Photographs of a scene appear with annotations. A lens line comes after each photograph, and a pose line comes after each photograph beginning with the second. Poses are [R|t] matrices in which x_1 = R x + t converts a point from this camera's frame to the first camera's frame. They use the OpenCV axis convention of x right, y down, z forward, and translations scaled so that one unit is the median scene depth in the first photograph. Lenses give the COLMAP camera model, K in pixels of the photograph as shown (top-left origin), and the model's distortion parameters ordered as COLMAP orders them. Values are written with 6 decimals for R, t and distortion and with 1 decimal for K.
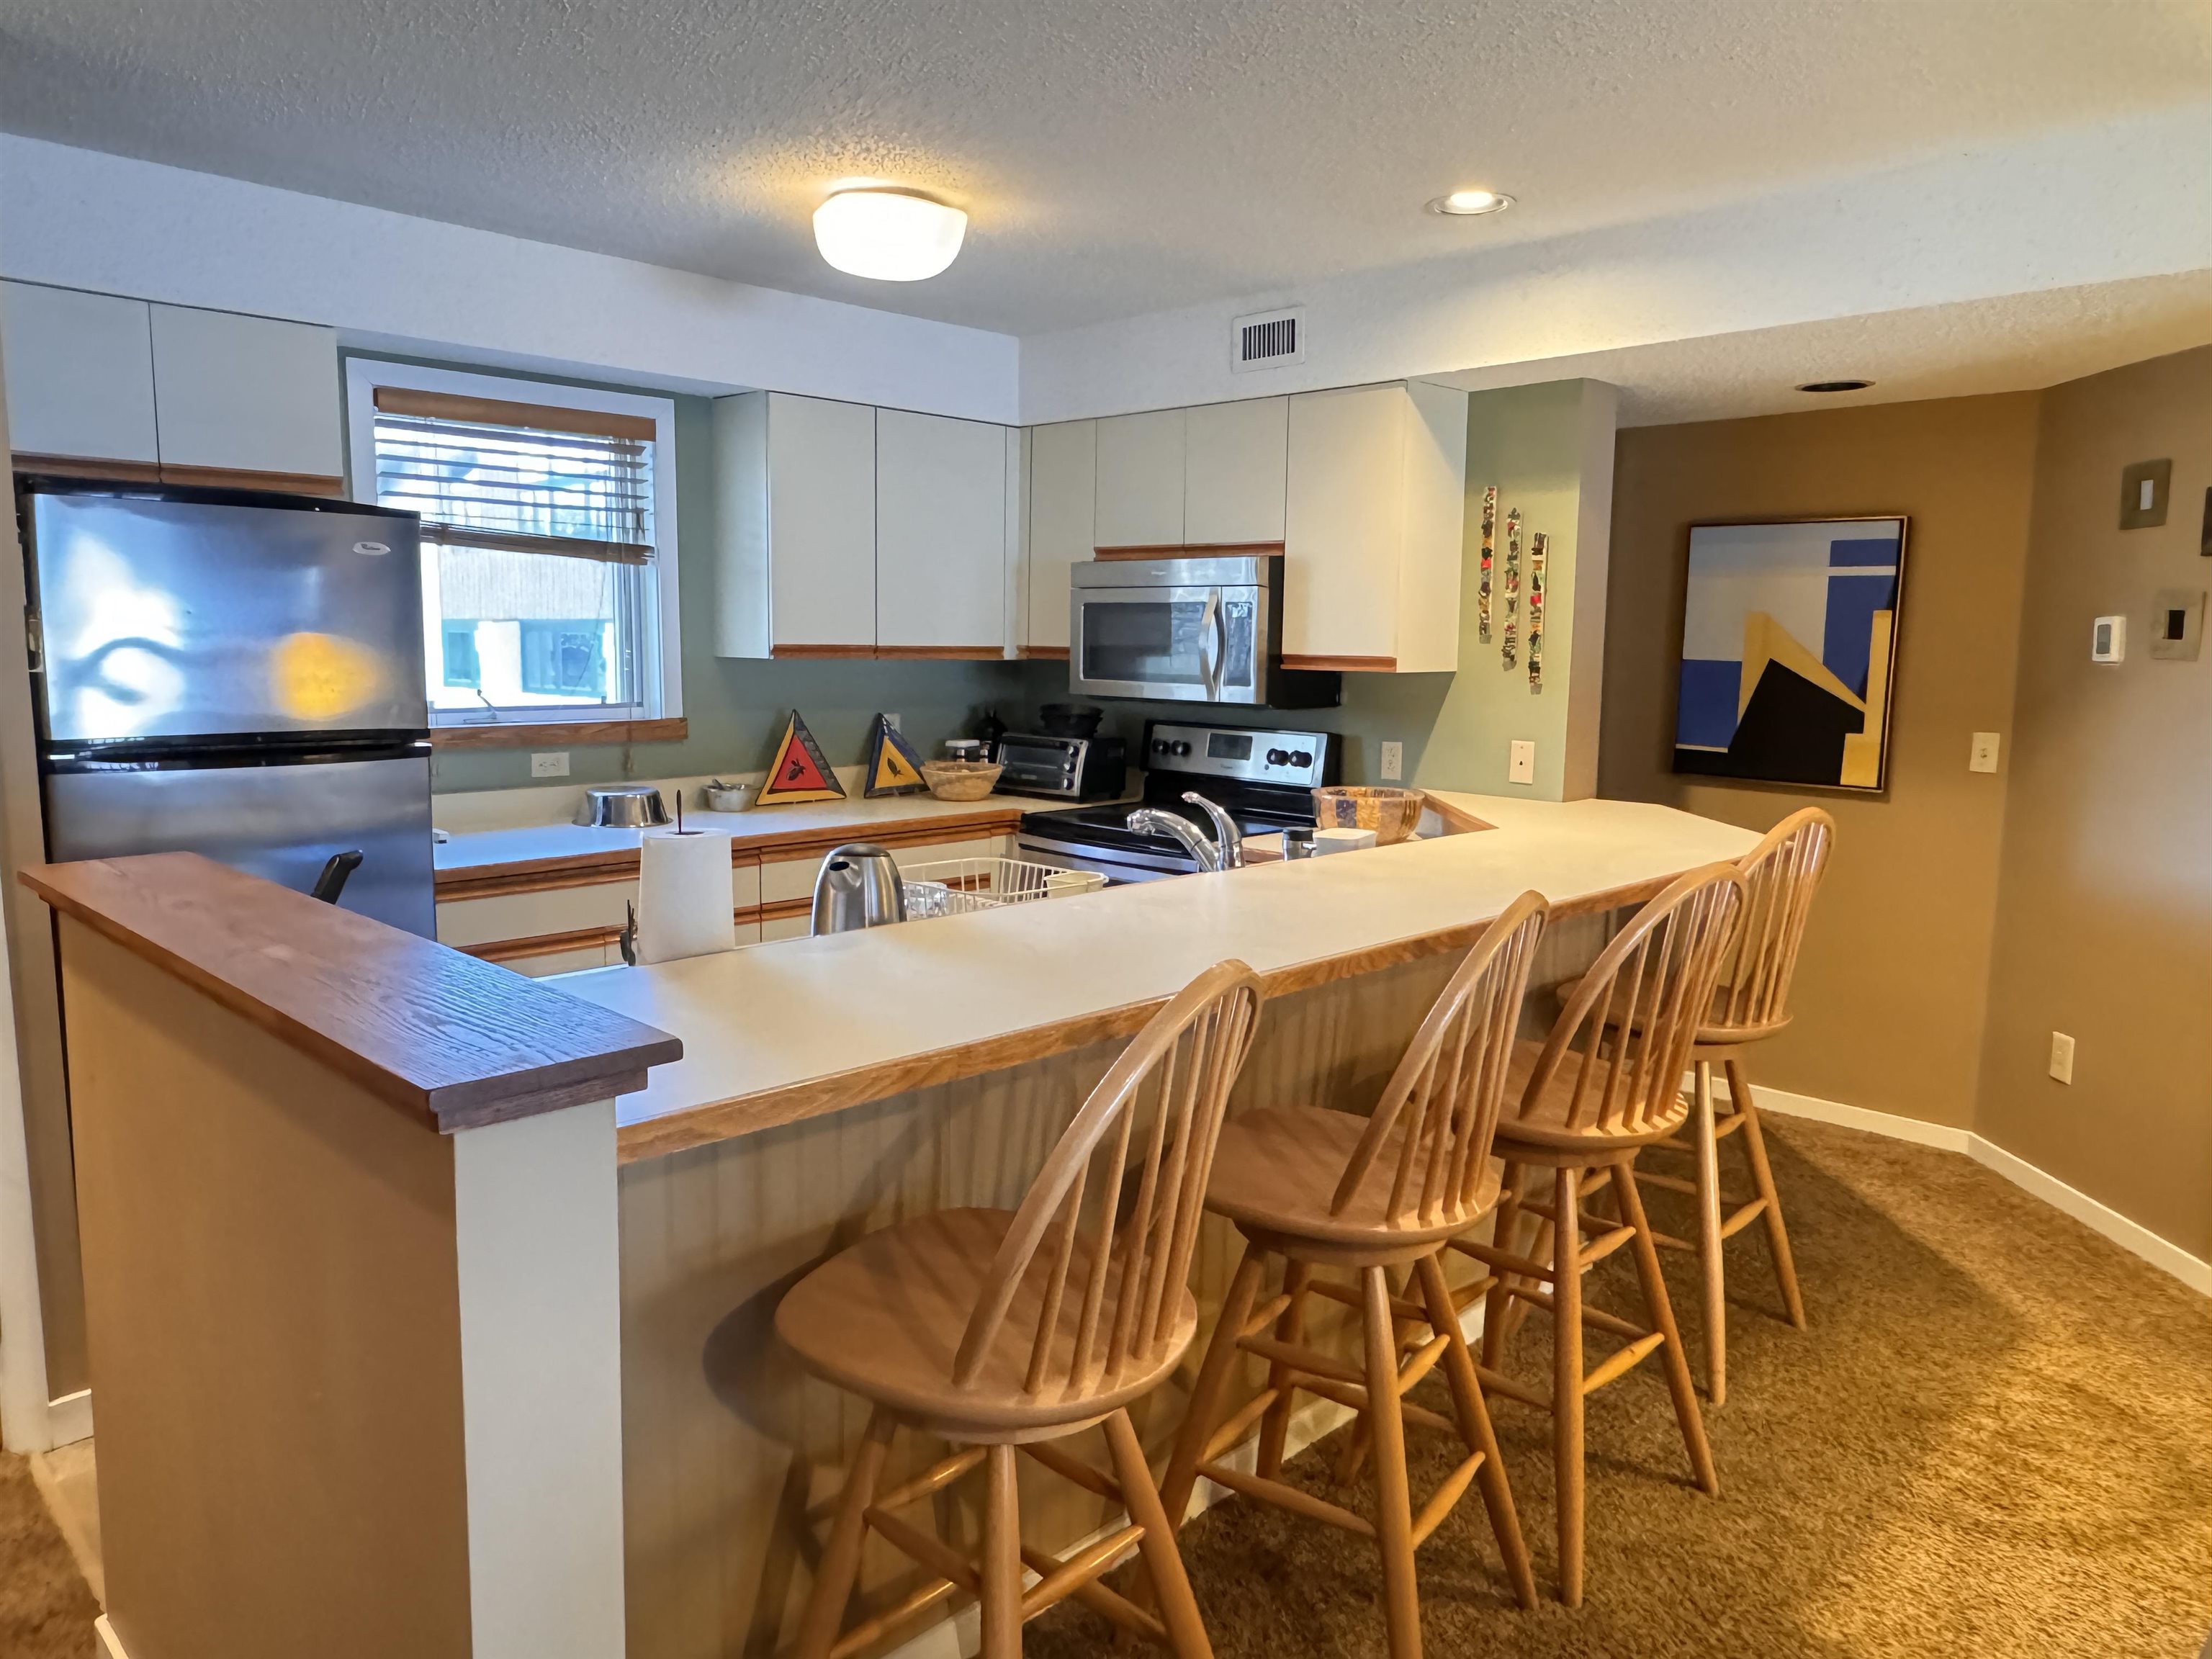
lens RADIAL K [[1480.8, 0, 1106.0], [0, 1480.8, 829.5], [0, 0, 1]] dist [0.005372, 0.001175]
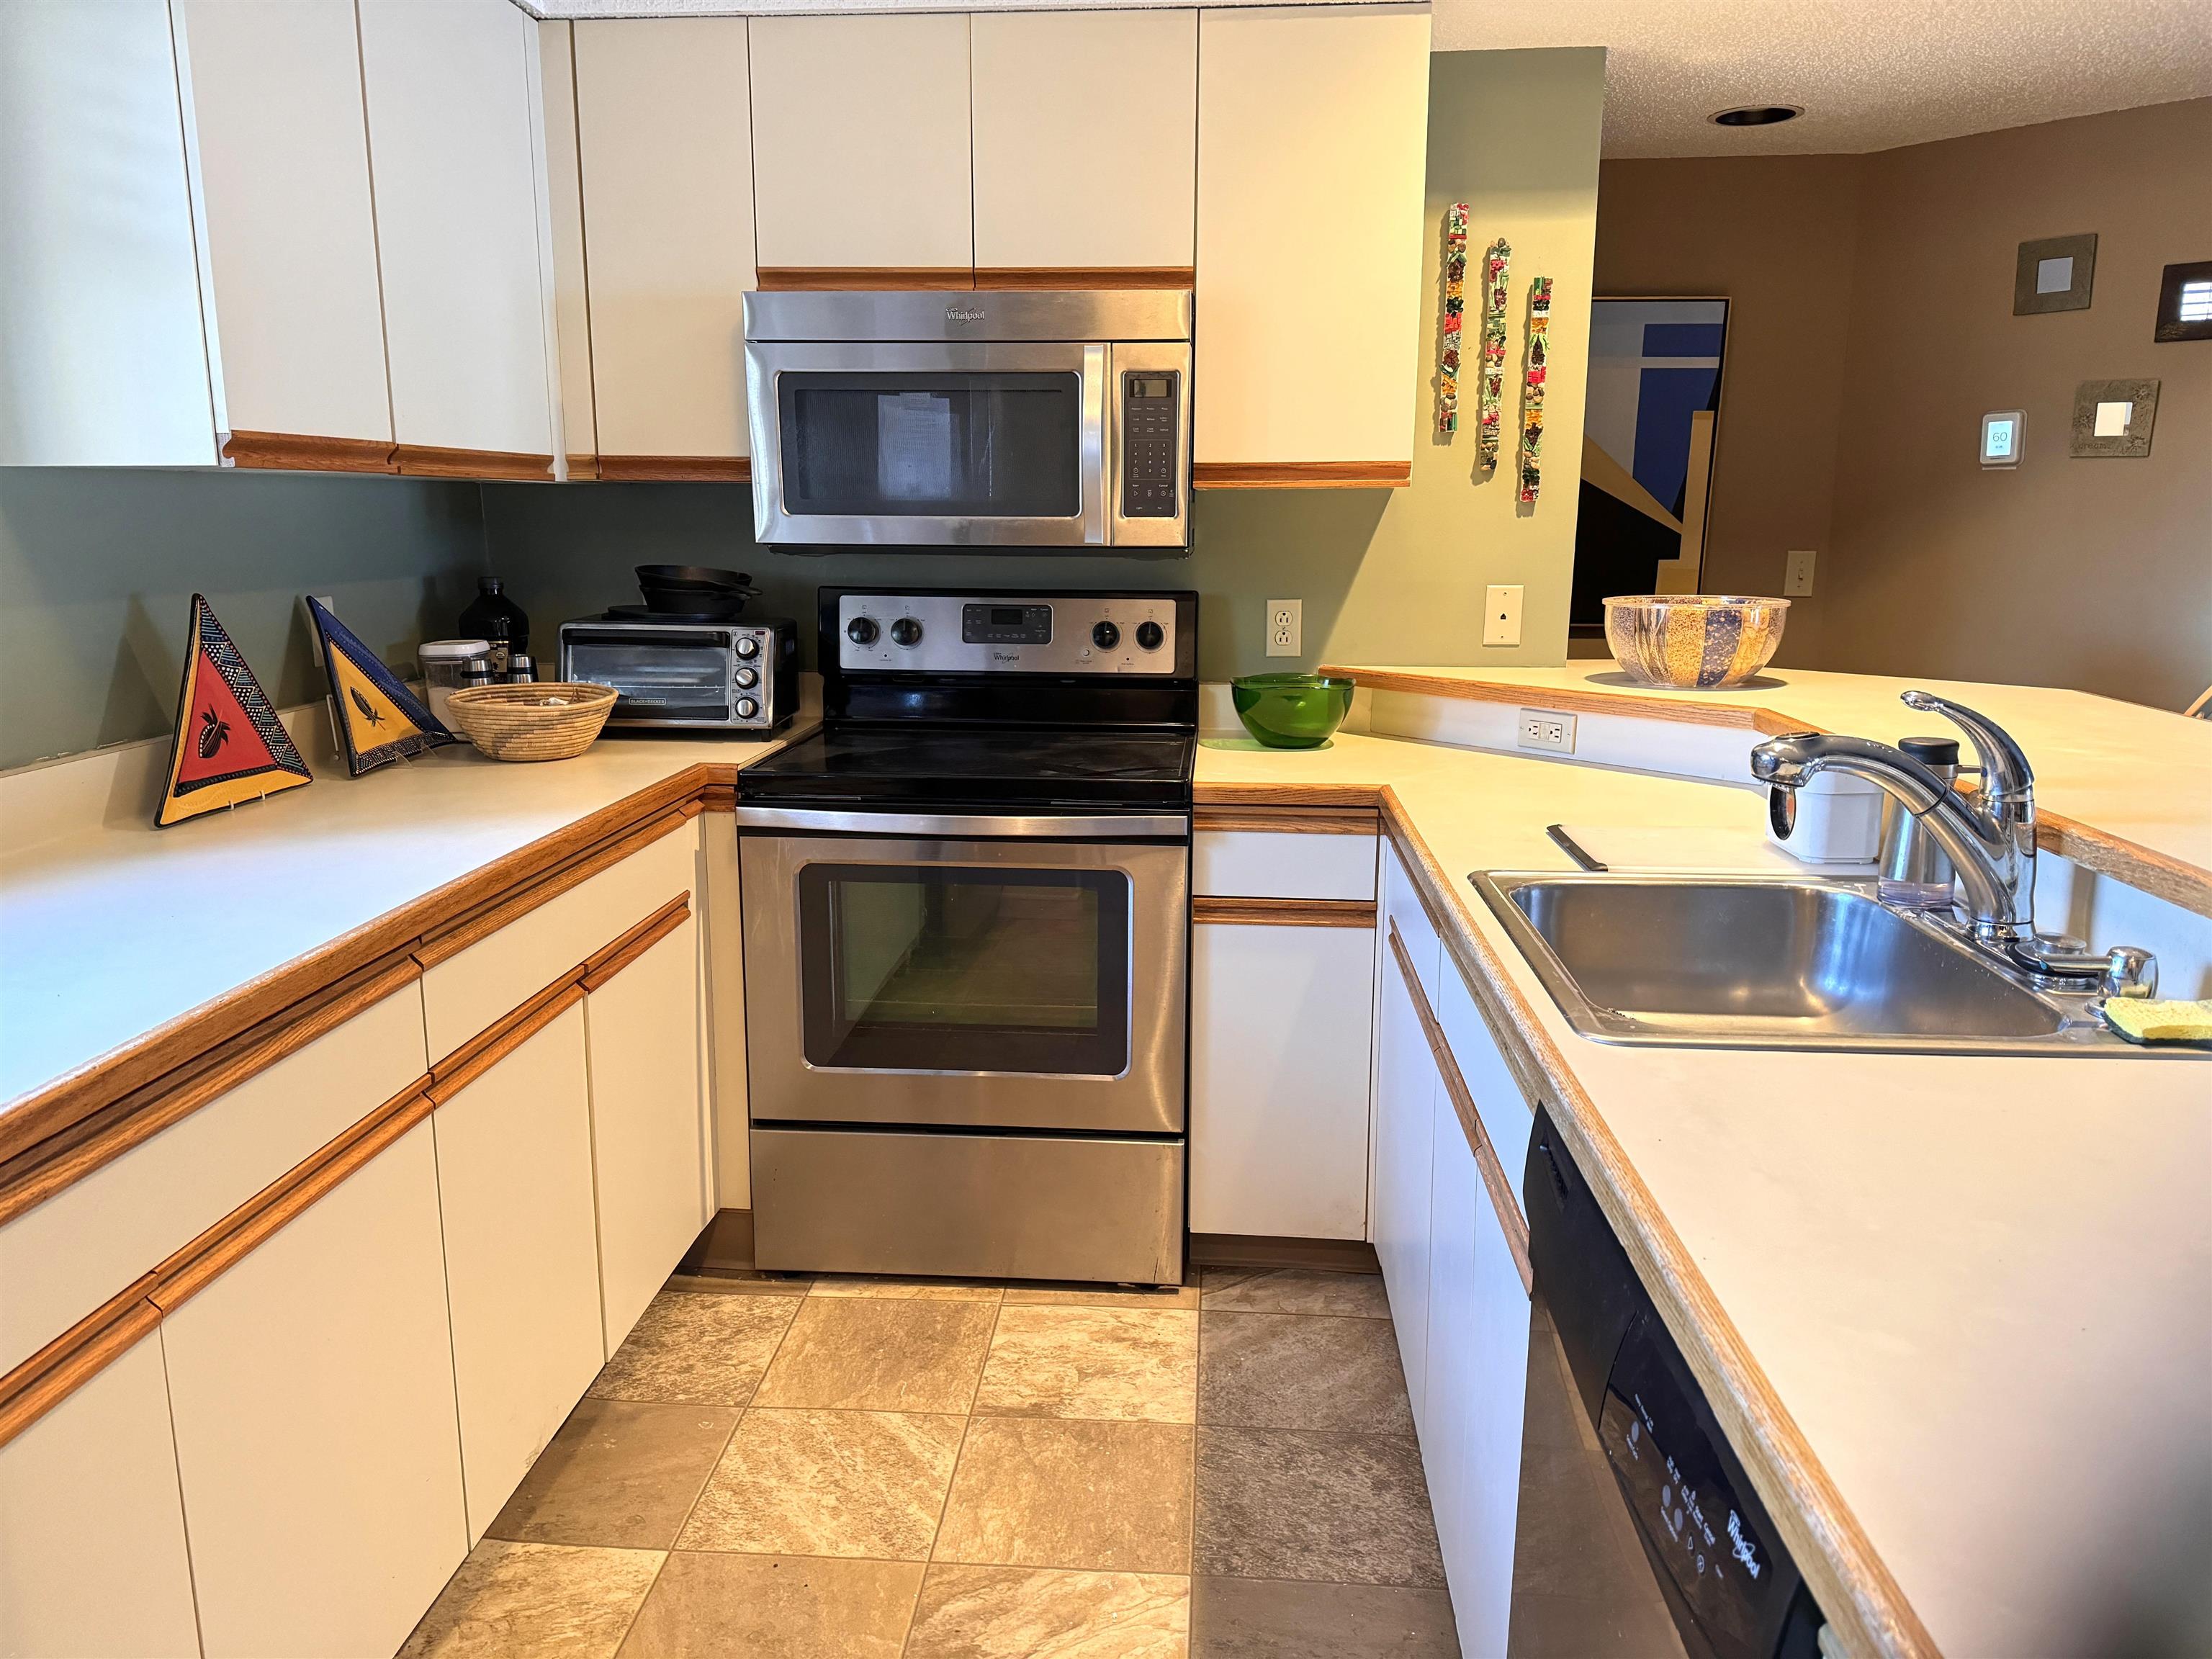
lens RADIAL K [[1547.8, 0, 1106.0], [0, 1547.8, 829.5], [0, 0, 1]] dist [0.014553, 0.003512]
pose [[0.767755, -0.143759, 0.624408, -0.327444], [0.093740, 0.989221, 0.112490, -0.042939], [-0.633849, -0.027833, 0.772956, 0.523696]]
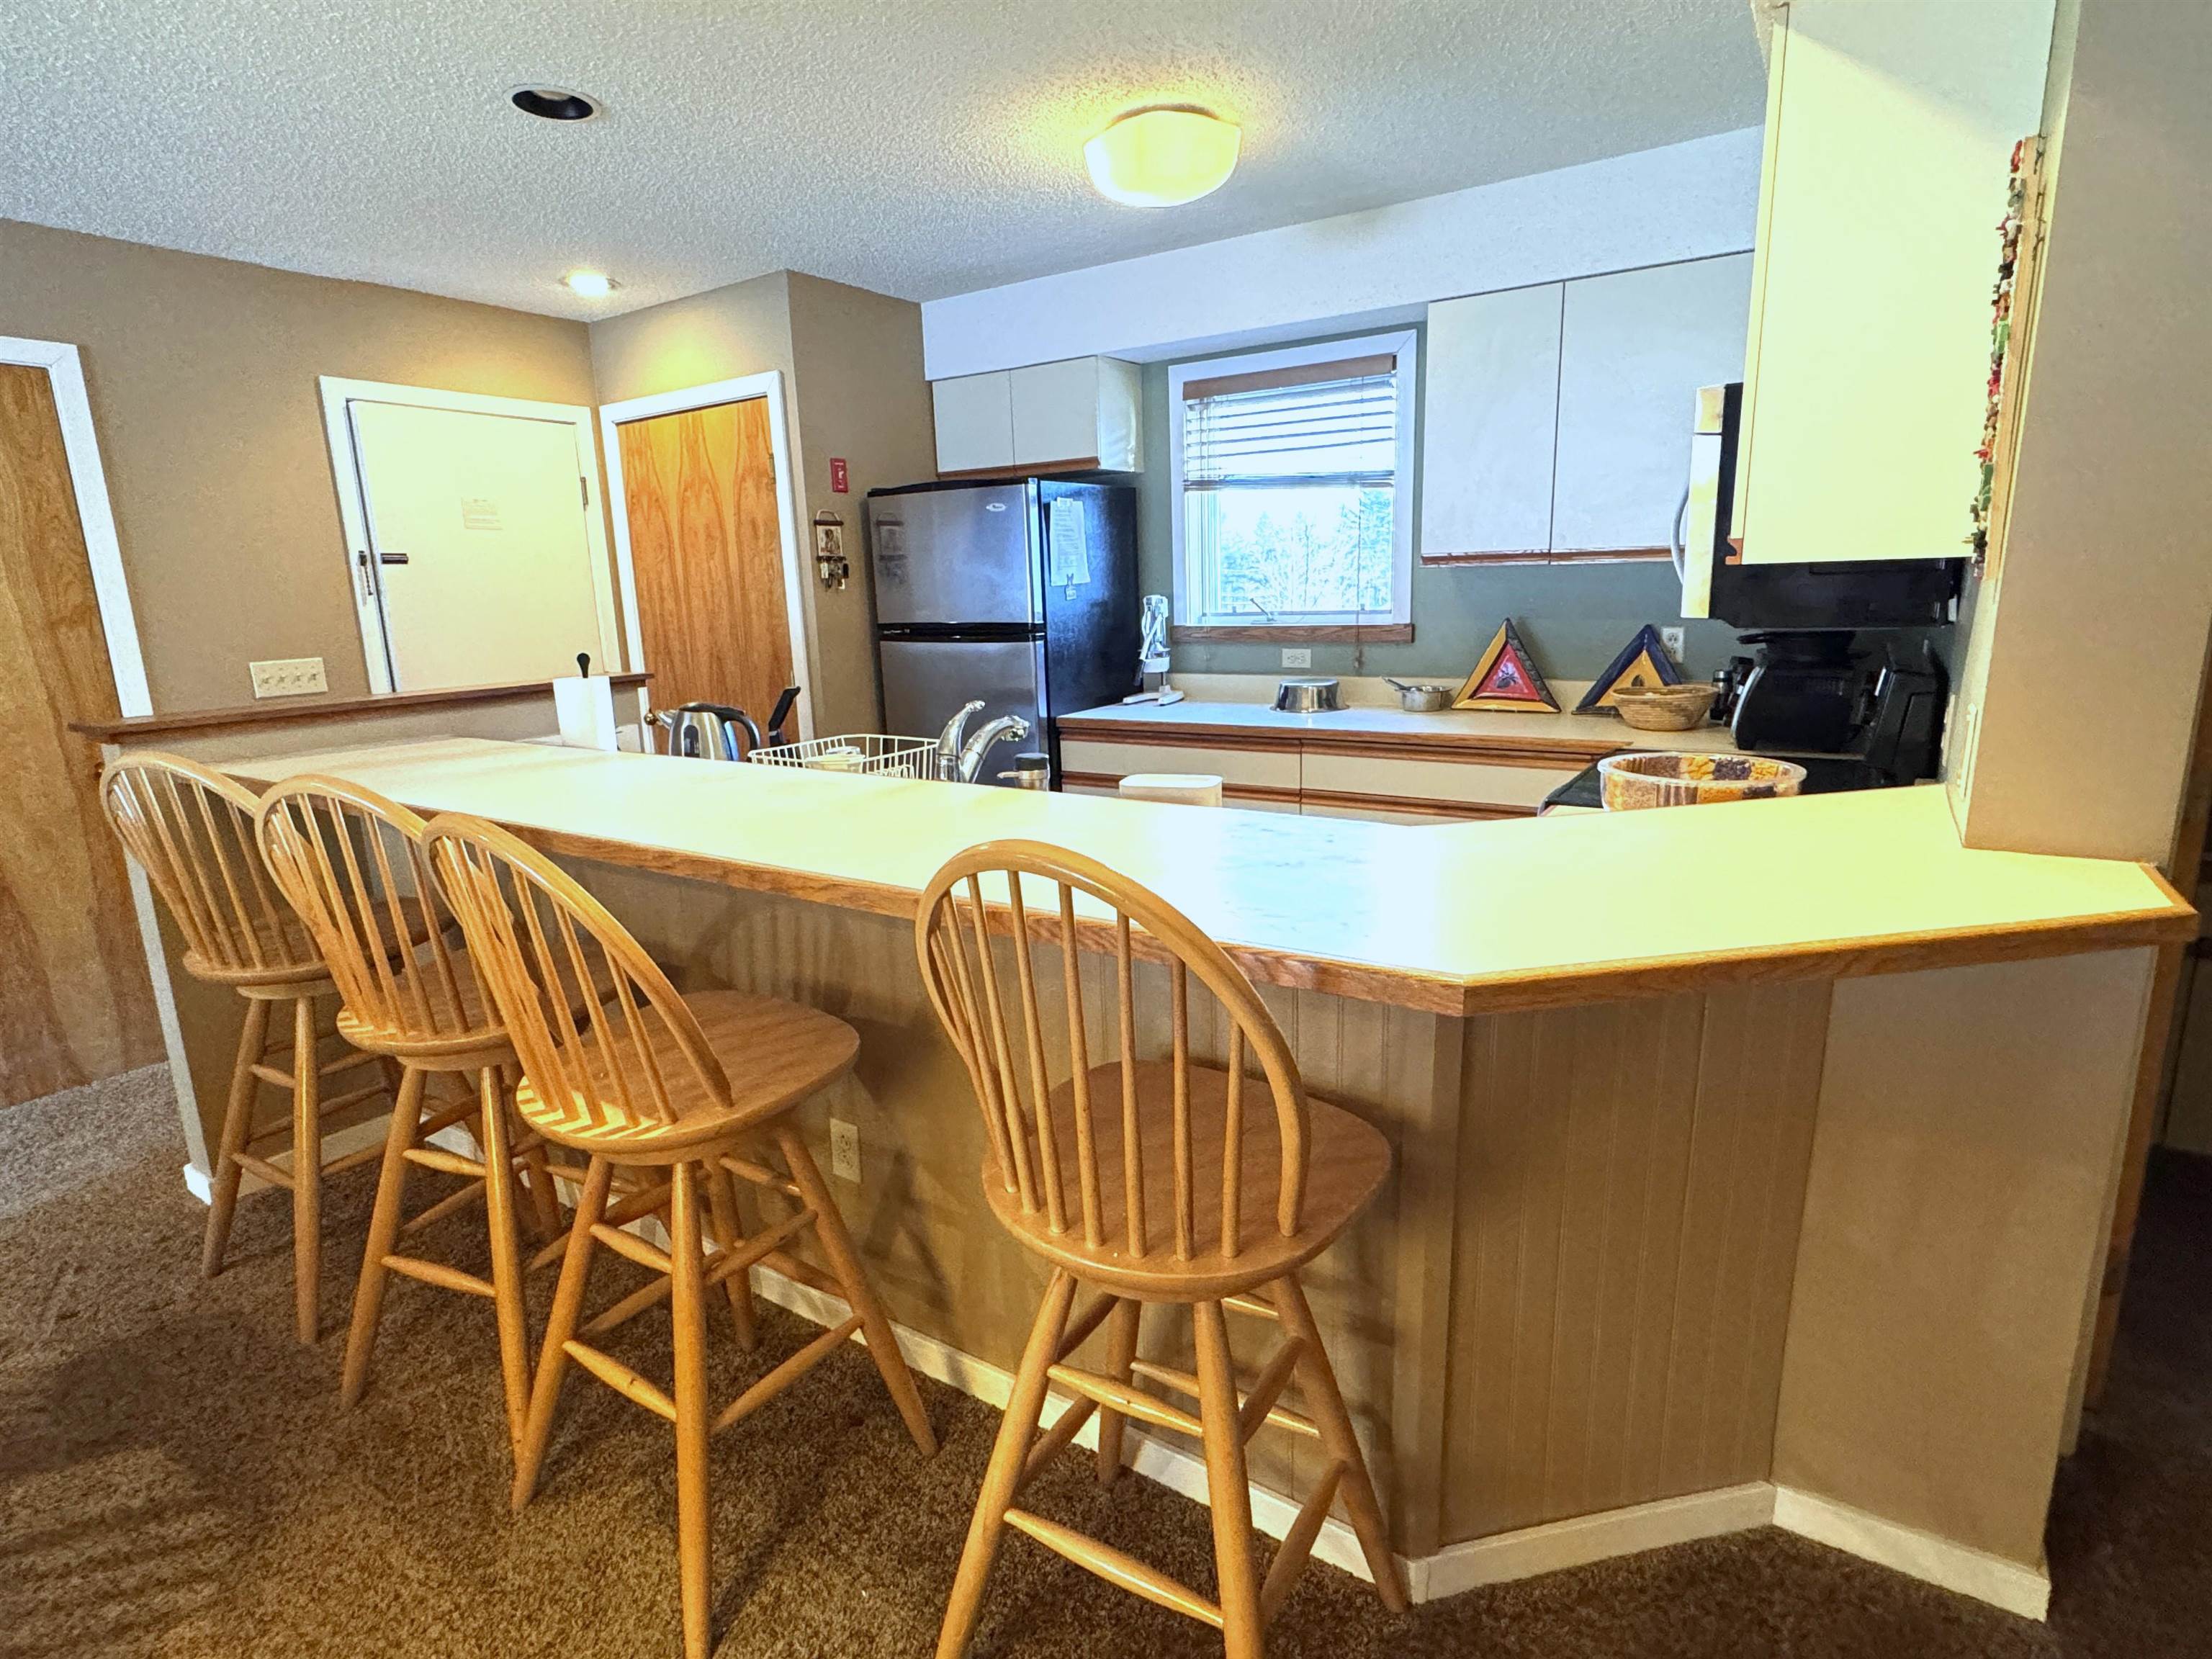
lens RADIAL K [[1145.7, 0, 1106.0], [0, 1145.7, 829.5], [0, 0, 1]] dist [0.001712, 0.000275]
pose [[0.182810, 0.193196, -0.963979, 0.566247], [-0.094370, 0.979423, 0.178395, -0.058827], [0.978609, 0.058358, 0.197280, 0.643997]]
